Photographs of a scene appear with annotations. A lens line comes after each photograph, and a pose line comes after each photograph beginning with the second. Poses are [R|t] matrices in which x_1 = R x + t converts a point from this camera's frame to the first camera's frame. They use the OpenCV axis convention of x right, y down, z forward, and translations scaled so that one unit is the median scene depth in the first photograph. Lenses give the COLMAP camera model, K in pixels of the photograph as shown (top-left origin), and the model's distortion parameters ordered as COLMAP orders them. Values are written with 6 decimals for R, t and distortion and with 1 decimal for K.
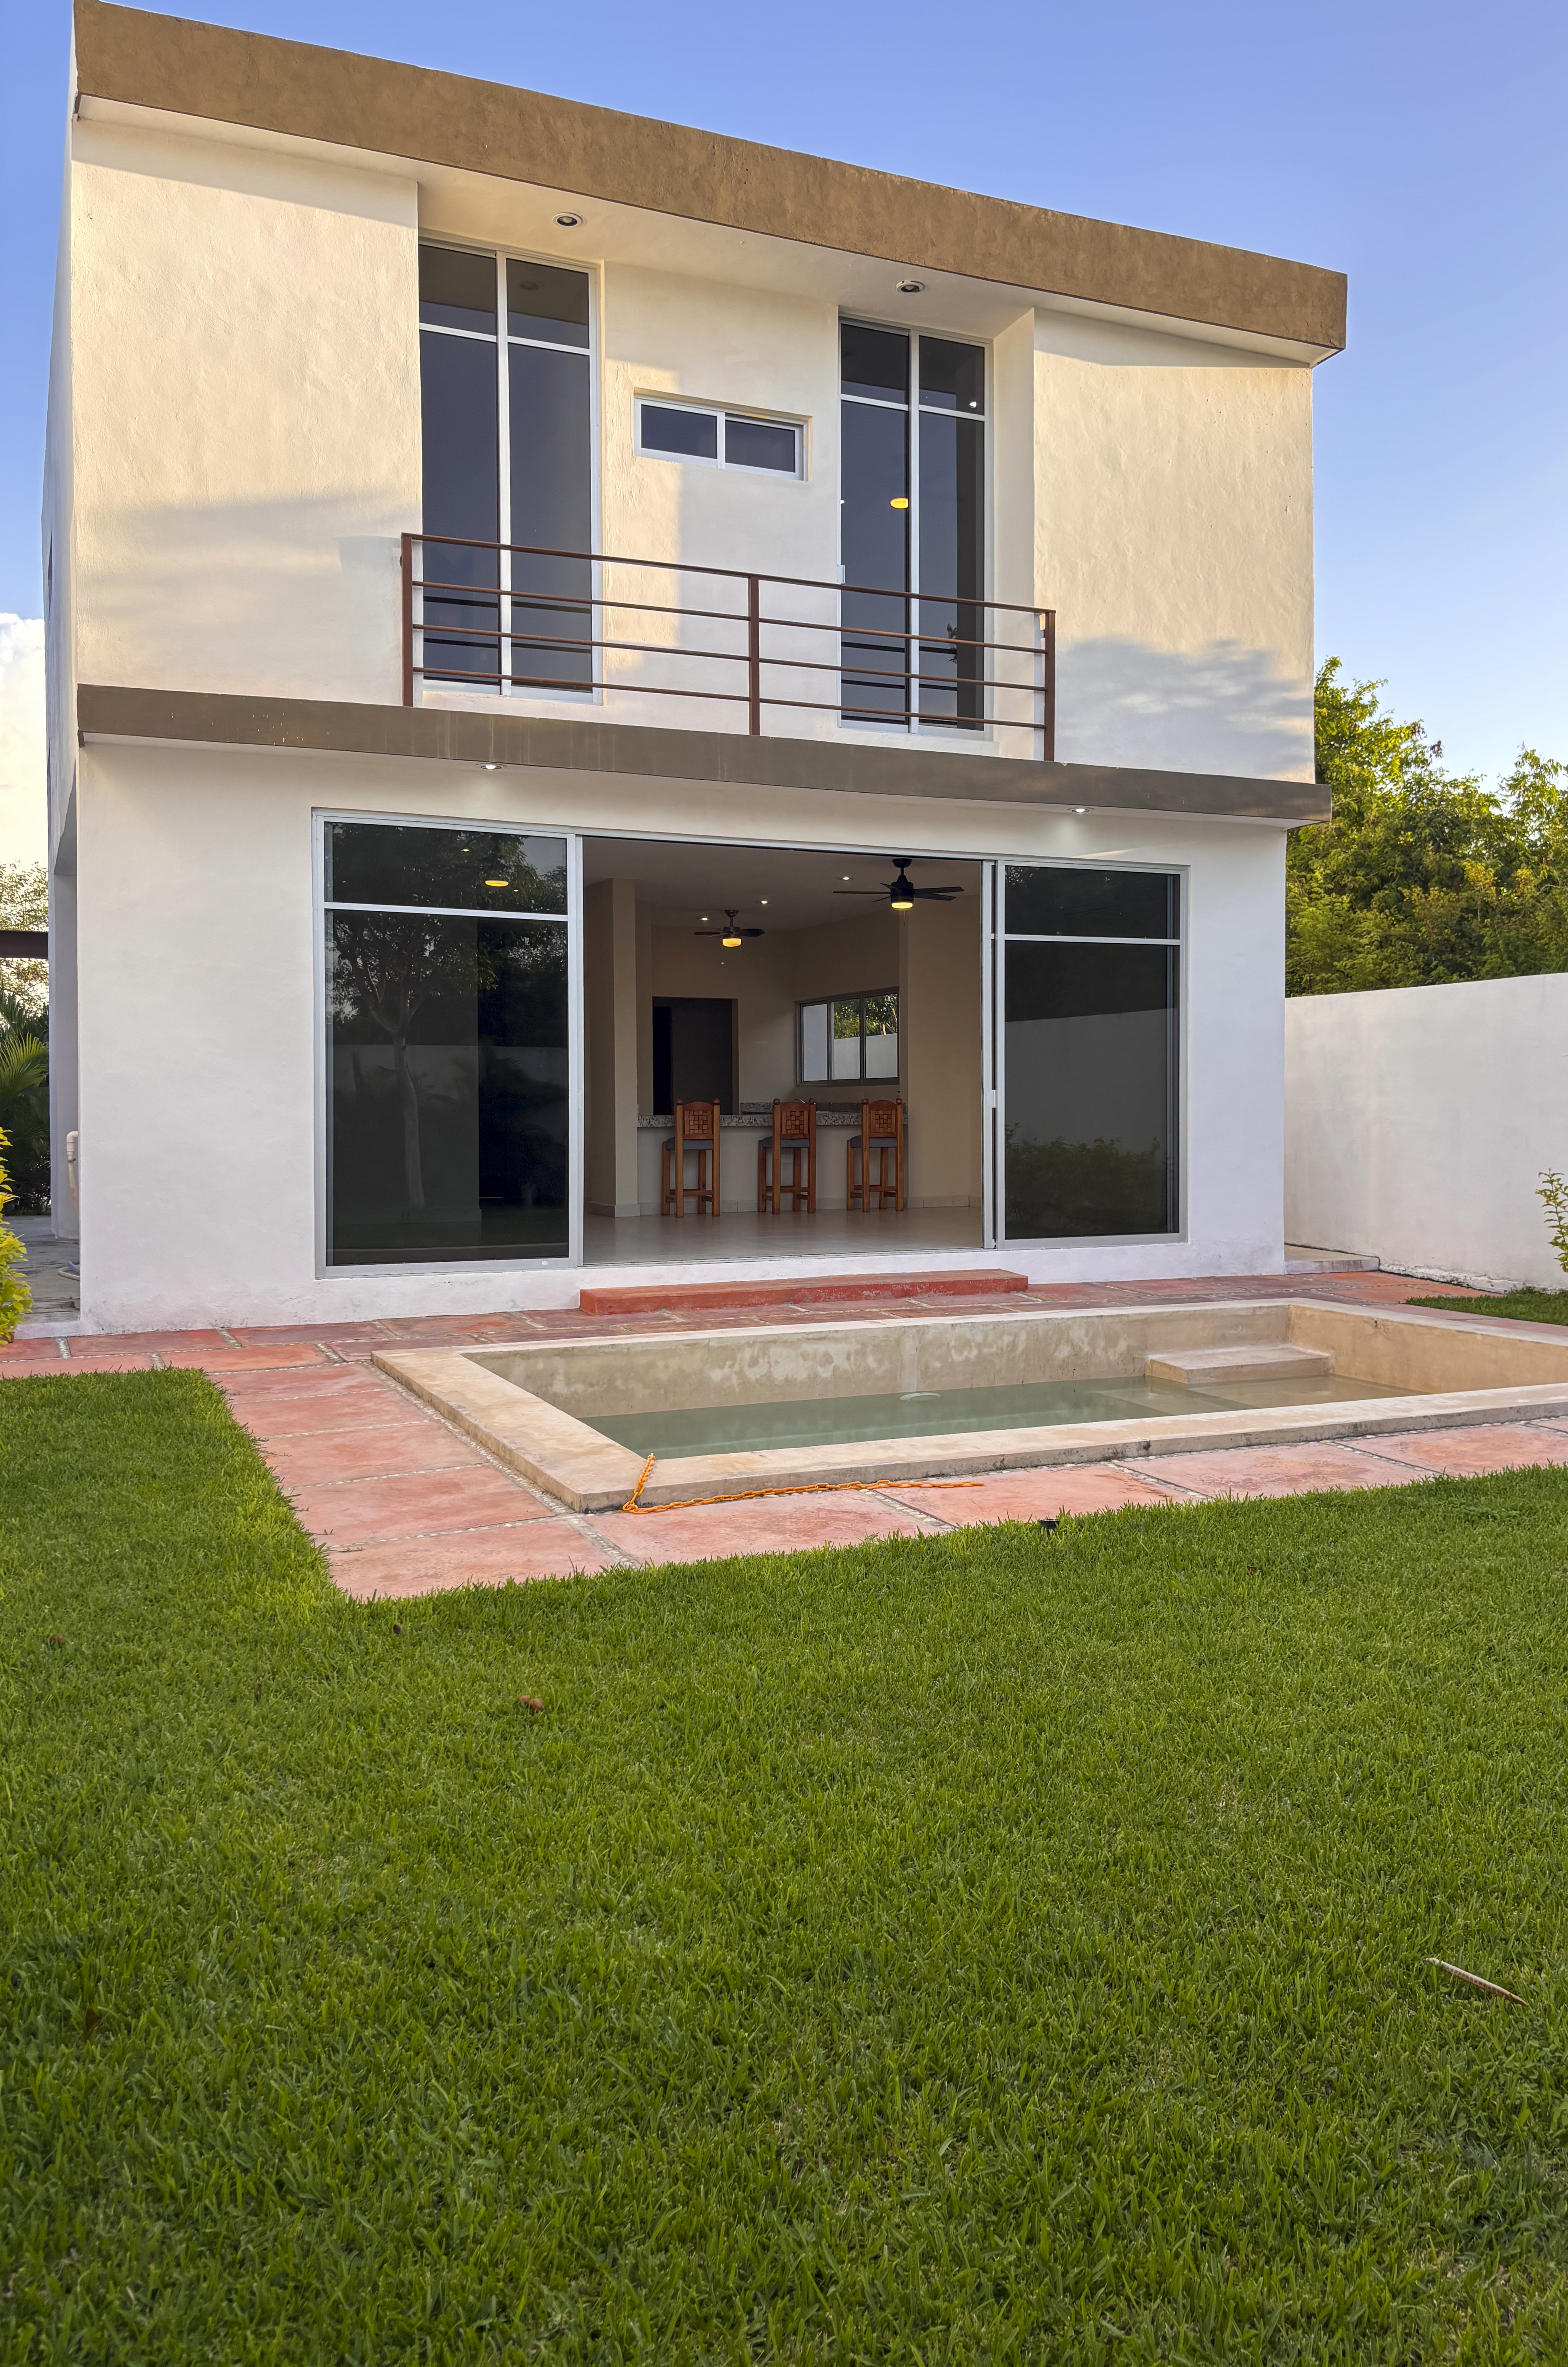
lens RADIAL K [[1851.9, 0, 804.2], [0, 1851.9, 1133.0], [0, 0, 1]] dist [0.067976, -0.069827]
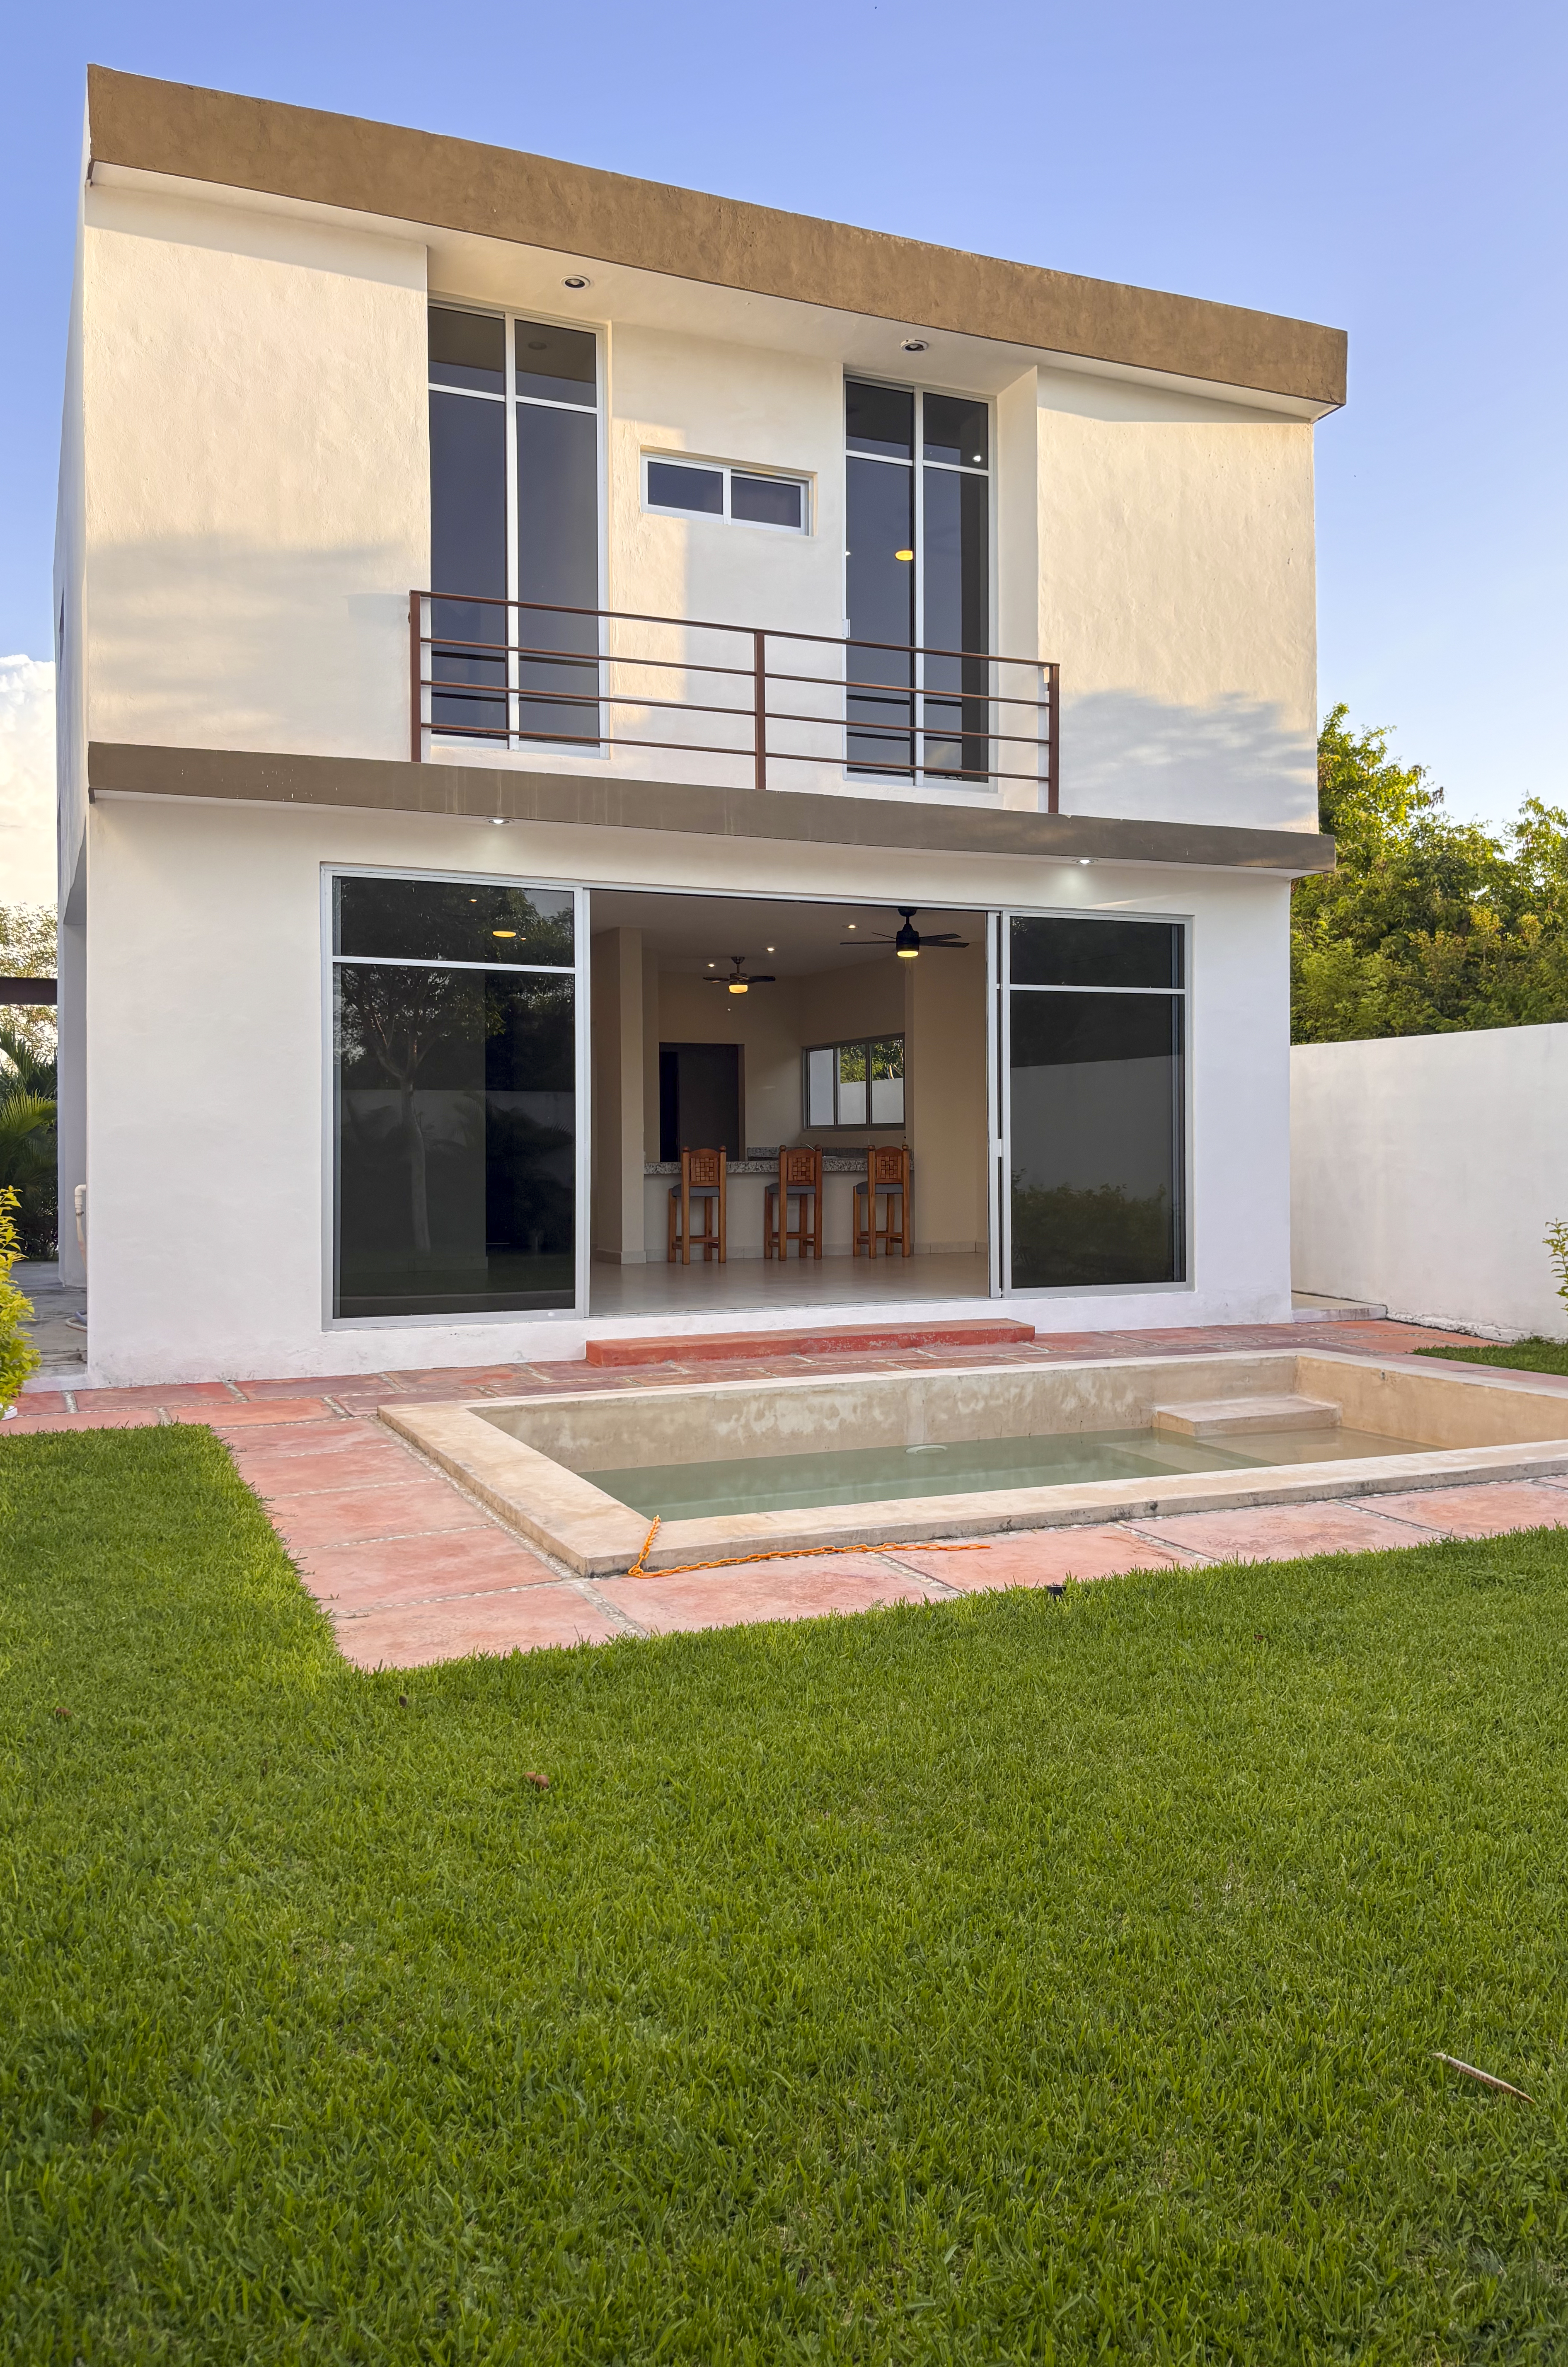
lens RADIAL K [[1851.9, 0, 804.1], [0, 1851.9, 1142.4], [0, 0, 1]] dist [0.067976, -0.069827]
pose [[0.999992, -0.001429, -0.003629, 0.000352], [0.001370, 0.999869, -0.016109, -0.006888], [0.003651, 0.016104, 0.999864, -0.001923]]
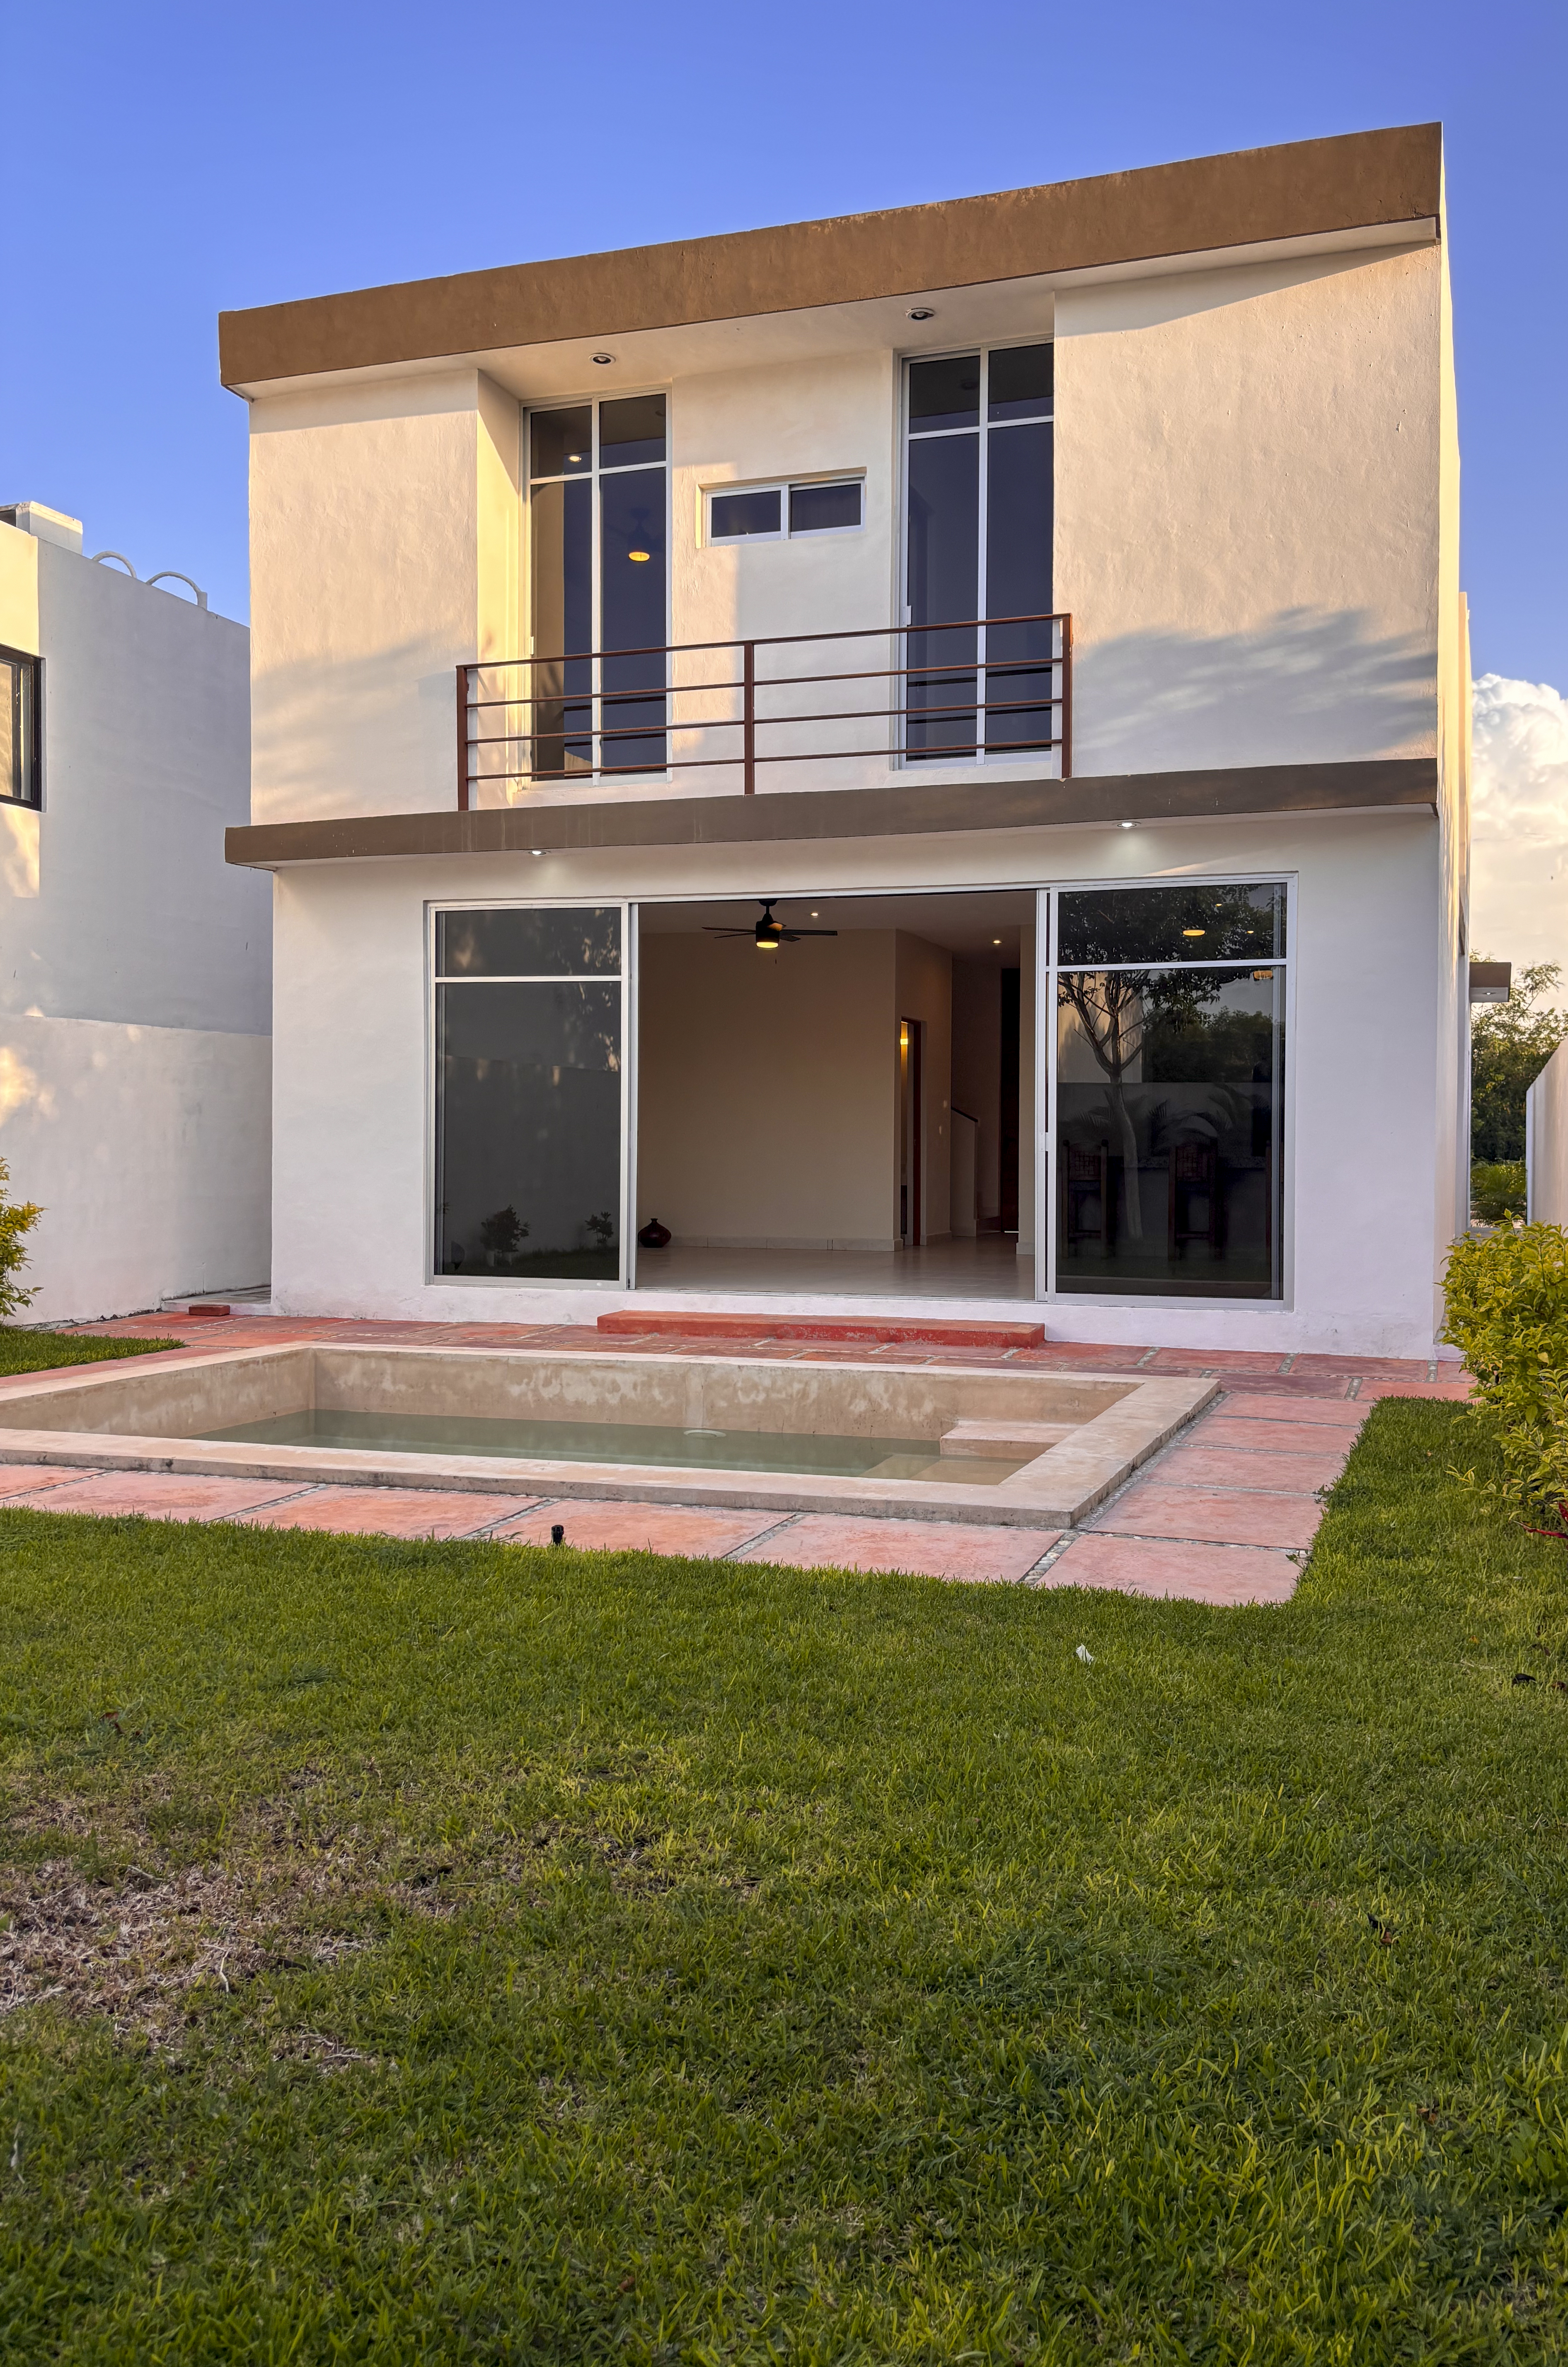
lens RADIAL K [[1759.9, 0, 790.9], [0, 1759.9, 1176.4], [0, 0, 1]] dist [0.031957, 0.005254]
pose [[0.756458, 0.019243, -0.653760, 0.703928], [-0.017368, 0.999806, 0.009332, -0.008782], [0.653812, 0.004295, 0.756645, 0.287828]]
